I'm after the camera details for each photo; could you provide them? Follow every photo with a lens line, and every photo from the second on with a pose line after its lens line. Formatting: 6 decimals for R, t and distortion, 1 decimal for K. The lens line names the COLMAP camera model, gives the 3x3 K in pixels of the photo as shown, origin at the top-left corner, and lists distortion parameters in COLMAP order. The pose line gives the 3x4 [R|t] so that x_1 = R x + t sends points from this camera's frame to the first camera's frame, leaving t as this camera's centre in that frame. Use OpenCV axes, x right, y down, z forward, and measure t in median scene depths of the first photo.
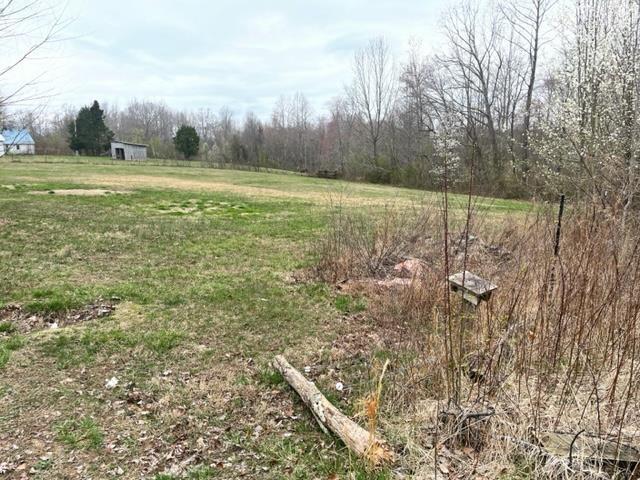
lens RADIAL K [[487.0, 0, 329.2], [0, 487.0, 242.5], [0, 0, 1]] dist [0.083598, -0.113214]
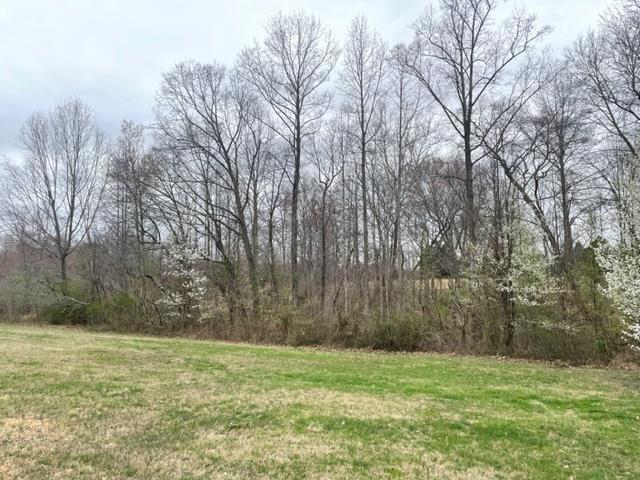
lens RADIAL K [[487.0, 0, 316.3], [0, 487.0, 234.1], [0, 0, 1]] dist [0.083598, -0.113214]
pose [[0.868288, 0.045217, 0.493995, 0.078232], [0.094222, 0.962675, -0.253730, -0.056942], [-0.487029, 0.266856, 0.831619, 0.405431]]
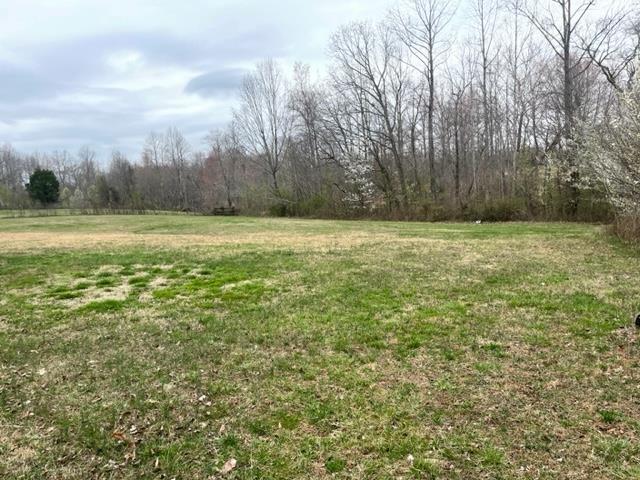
lens RADIAL K [[487.0, 0, 324.5], [0, 487.0, 238.4], [0, 0, 1]] dist [0.083598, -0.113214]
pose [[0.967666, -0.092579, 0.234631, -0.054077], [0.110047, 0.991962, -0.062456, -0.018503], [-0.226963, 0.086257, 0.970076, 0.119849]]
